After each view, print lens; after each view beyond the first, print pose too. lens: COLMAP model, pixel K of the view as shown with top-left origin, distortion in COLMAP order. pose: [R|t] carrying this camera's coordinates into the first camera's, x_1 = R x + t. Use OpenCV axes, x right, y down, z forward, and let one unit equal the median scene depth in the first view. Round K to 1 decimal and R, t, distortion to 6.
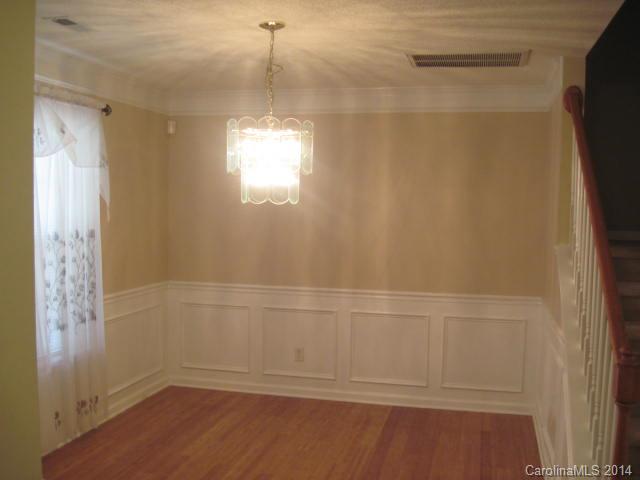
lens RADIAL K [[662.3, 0, 304.8], [0, 662.3, 241.7], [0, 0, 1]] dist [-0.121016, 0.040505]
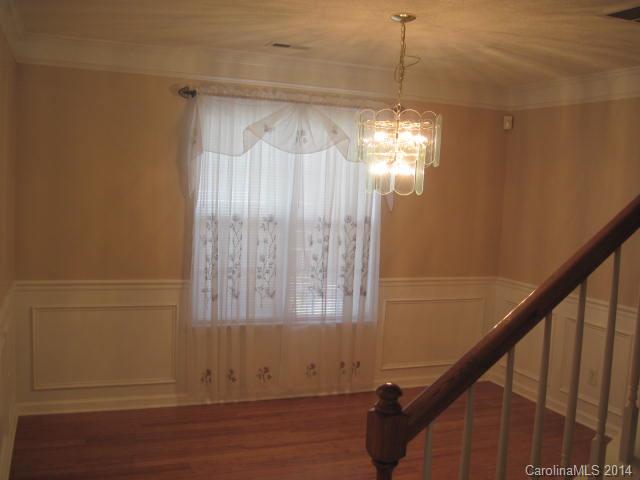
lens RADIAL K [[662.3, 0, 304.8], [0, 662.3, 241.7], [0, 0, 1]] dist [-0.121016, 0.040505]
pose [[0.601703, 0.077766, -0.794925, 0.574634], [-0.080348, 0.996094, 0.036628, -0.008567], [0.794668, 0.041832, 0.605601, 0.229873]]
